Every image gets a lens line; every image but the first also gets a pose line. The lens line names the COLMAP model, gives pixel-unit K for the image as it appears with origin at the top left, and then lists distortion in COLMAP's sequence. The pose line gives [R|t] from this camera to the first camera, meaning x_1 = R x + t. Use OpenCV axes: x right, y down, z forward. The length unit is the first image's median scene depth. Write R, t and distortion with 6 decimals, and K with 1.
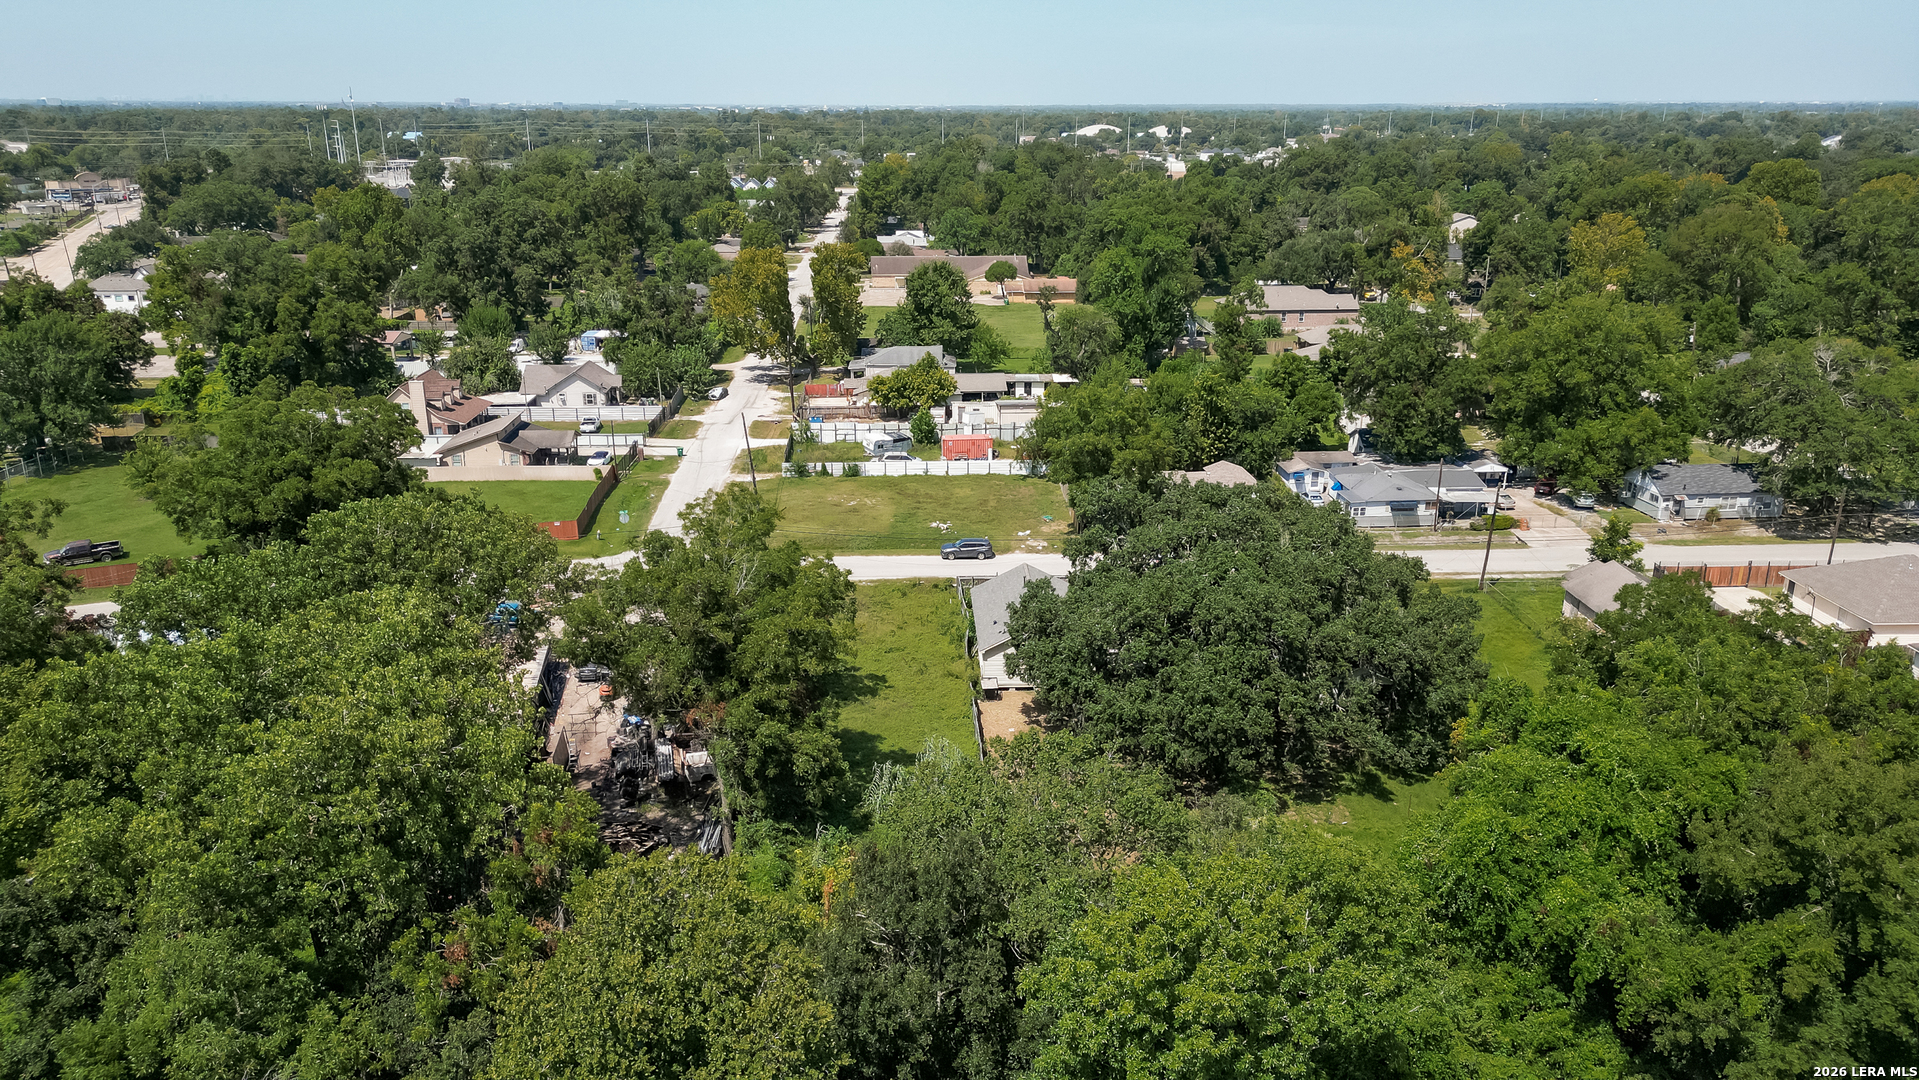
lens RADIAL K [[1348.2, 0, 960.8], [0, 1348.2, 539.5], [0, 0, 1]] dist [0.071361, -0.072807]
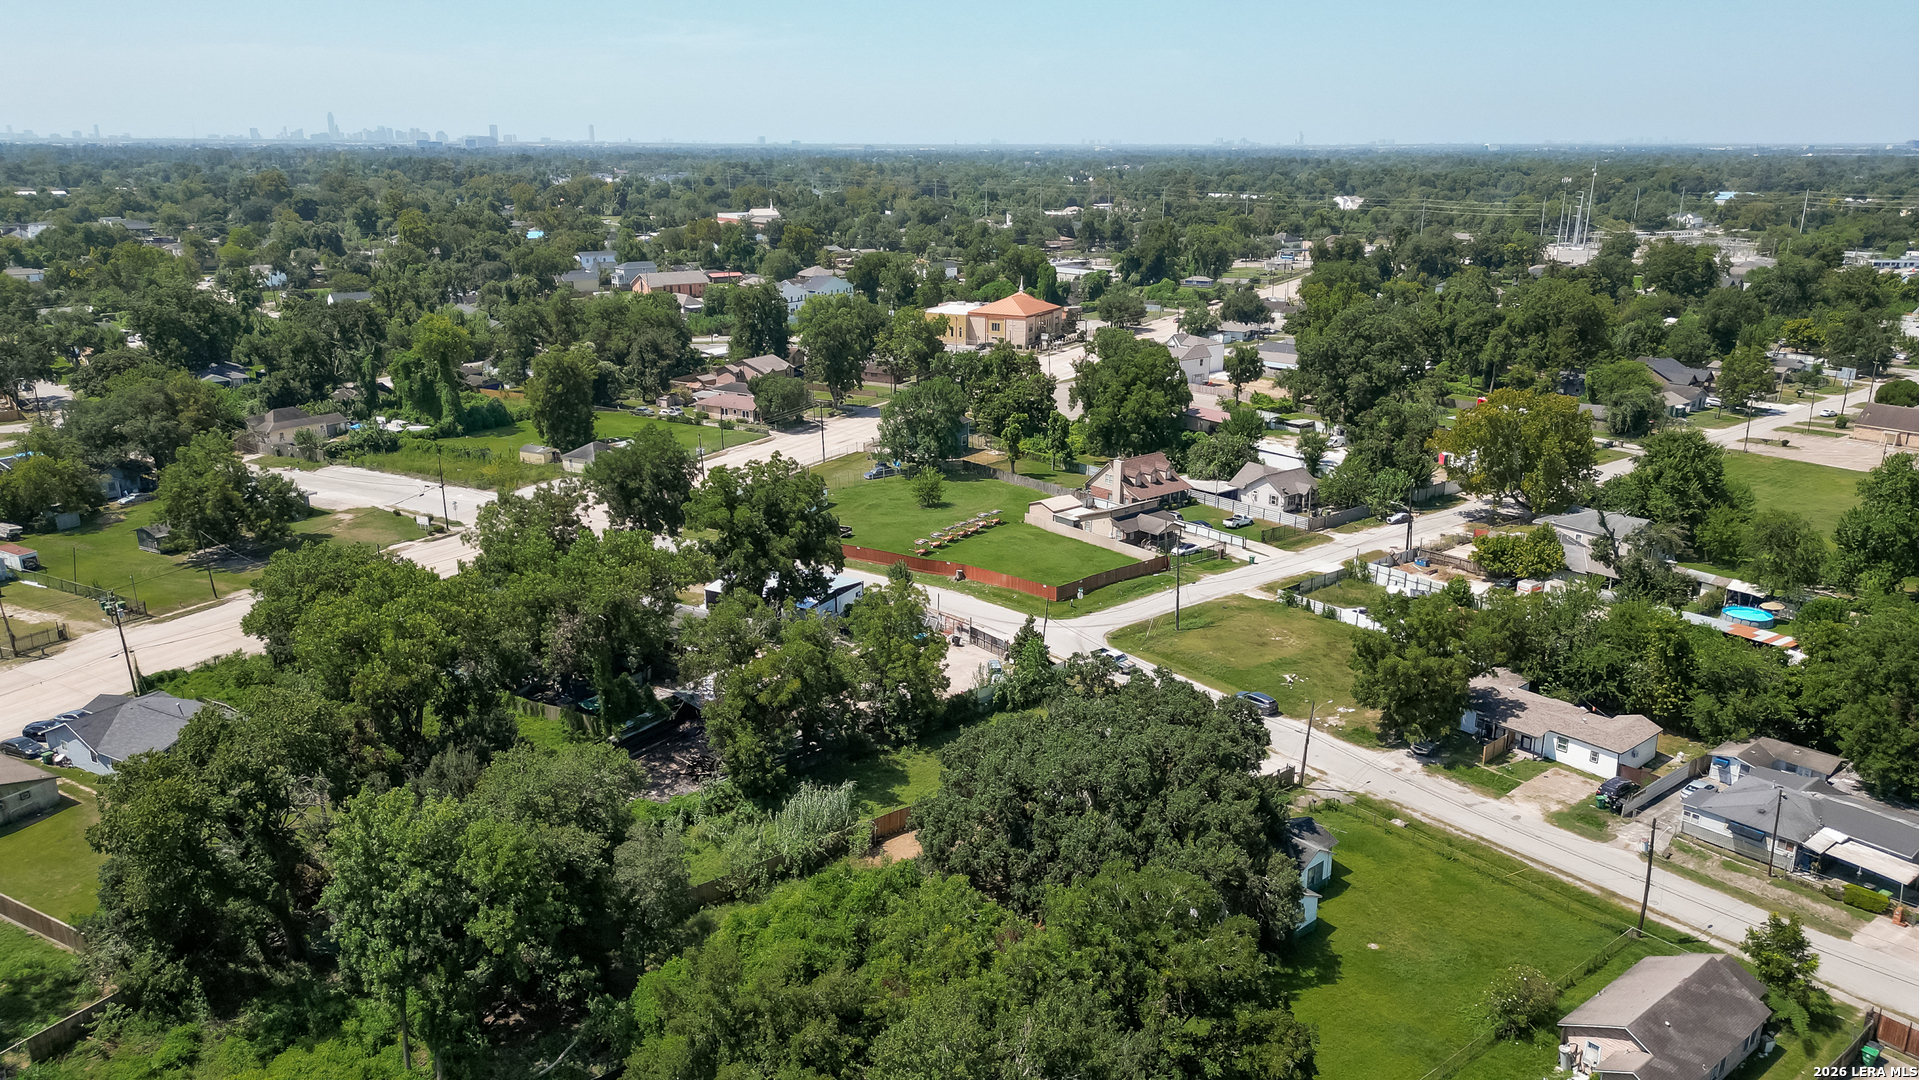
lens RADIAL K [[1348.2, 0, 965.5], [0, 1348.2, 543.6], [0, 0, 1]] dist [0.071361, -0.072807]
pose [[0.600264, 0.230805, -0.765775, 0.634779], [-0.250664, 0.963508, 0.093915, -0.150938], [0.759506, 0.135579, 0.636214, 0.092310]]
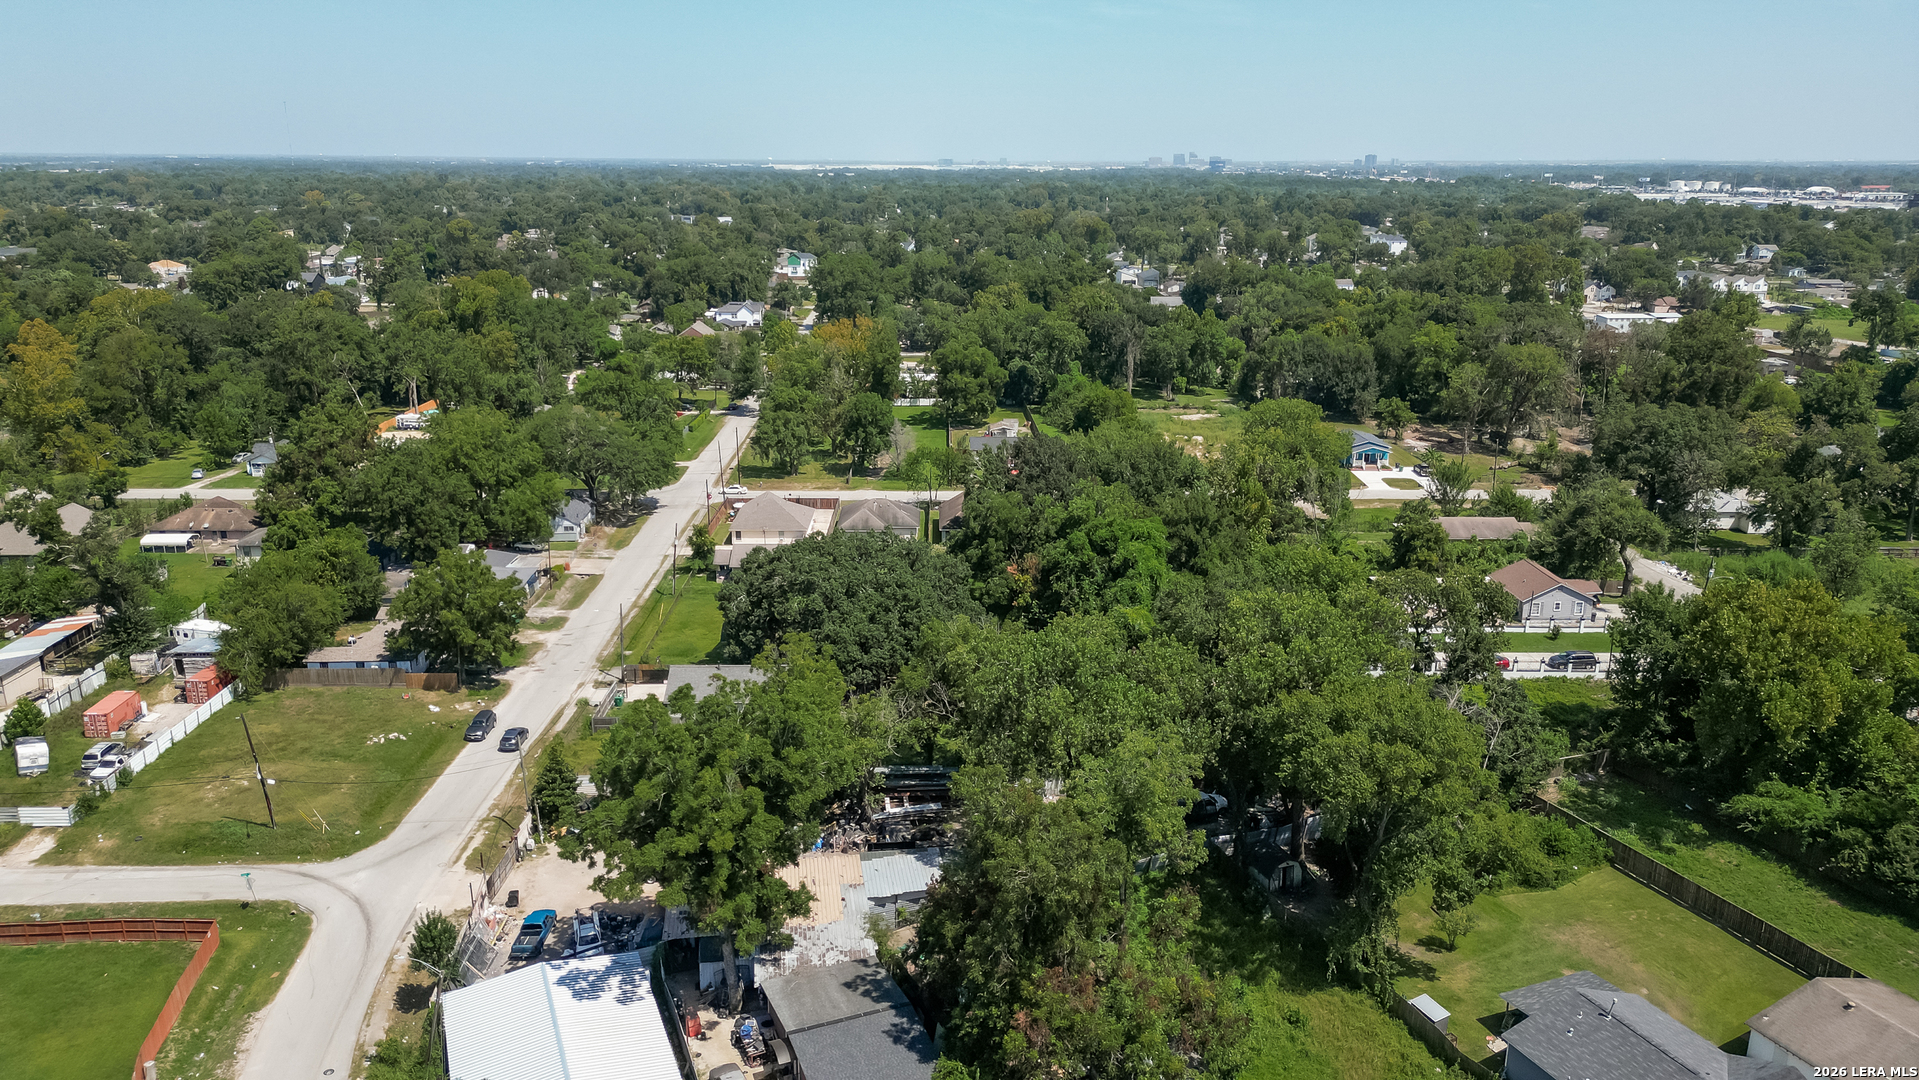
lens RADIAL K [[1348.2, 0, 961.0], [0, 1348.2, 531.6], [0, 0, 1]] dist [0.071361, -0.072807]
pose [[0.026224, -0.265385, 0.963786, -0.924281], [0.302619, 0.920987, 0.245366, -0.266404], [-0.952751, 0.285226, 0.104462, 0.448086]]
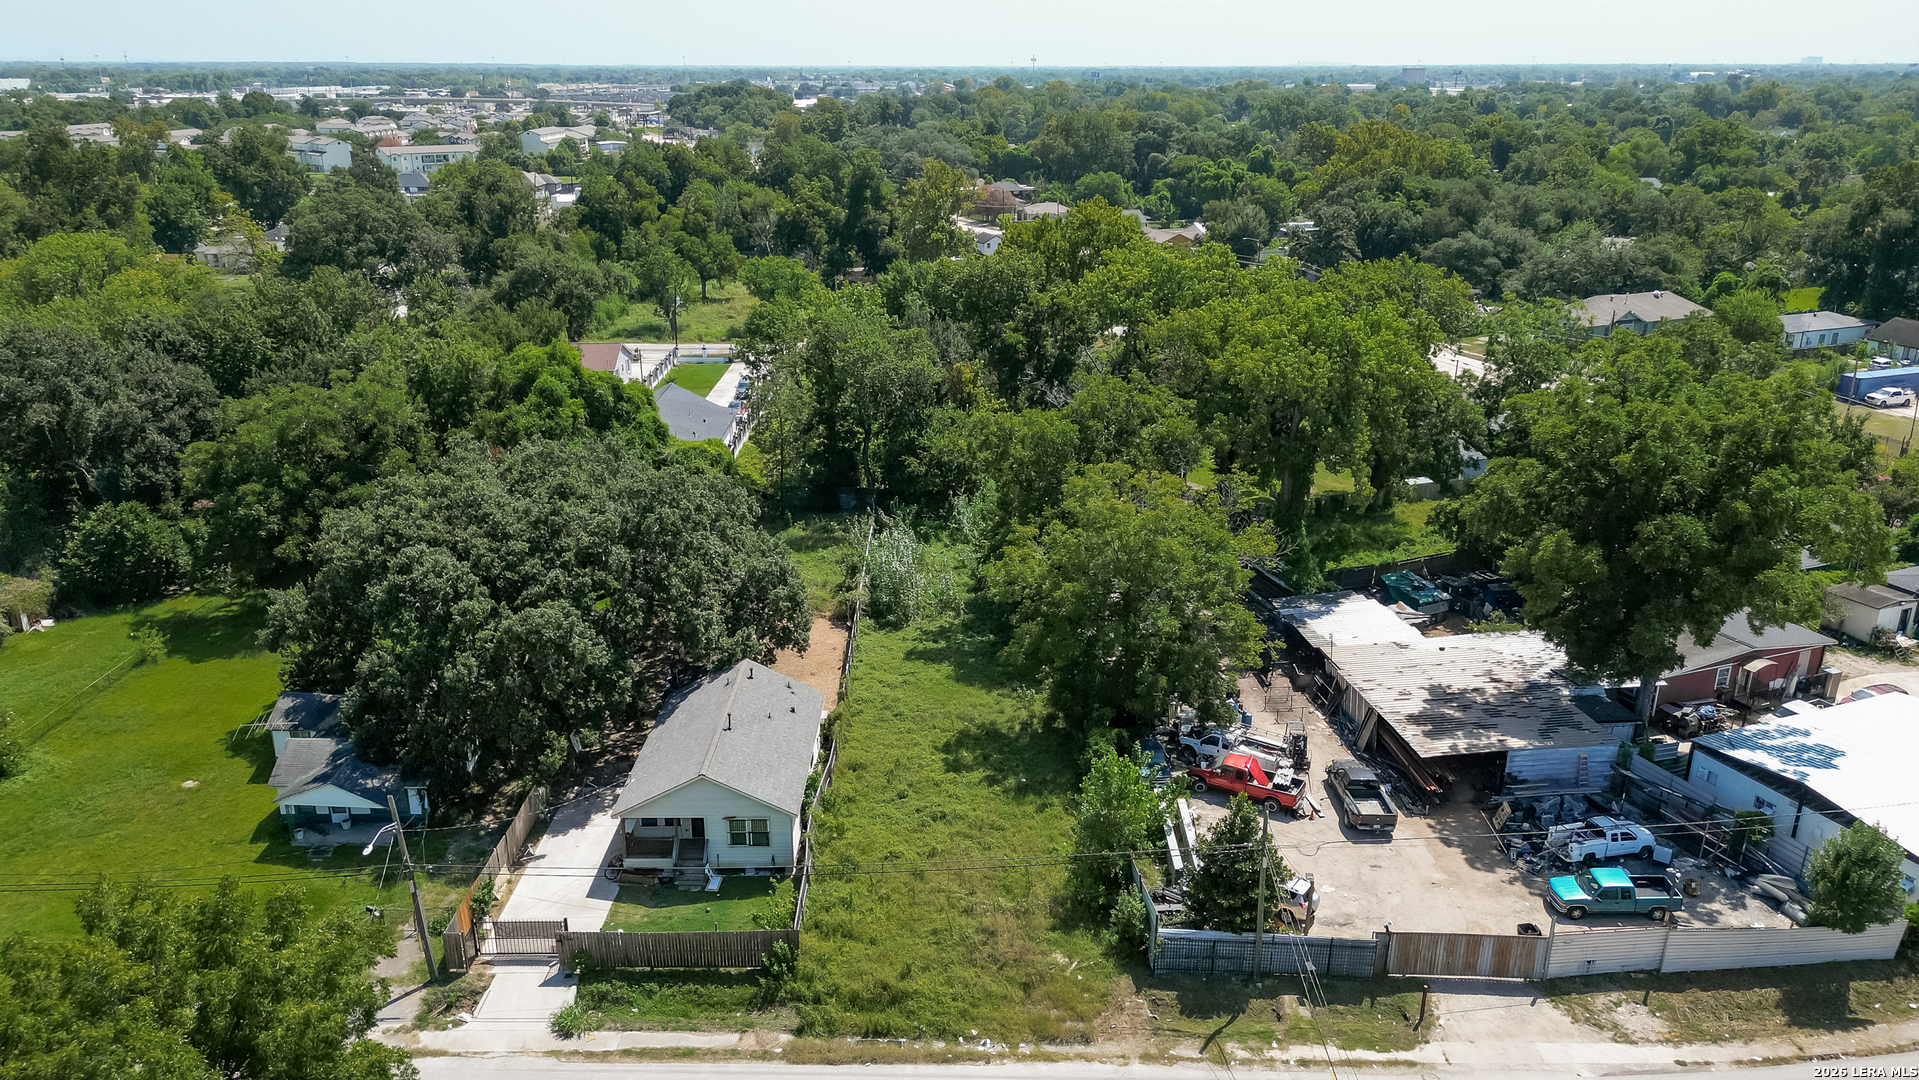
lens RADIAL K [[1348.2, 0, 957.5], [0, 1348.2, 547.5], [0, 0, 1]] dist [0.071361, -0.072807]
pose [[-0.998939, -0.015963, 0.043197, -0.068586], [0.013540, 0.794737, 0.606803, -0.328679], [-0.044017, 0.606744, -0.793678, 1.114308]]
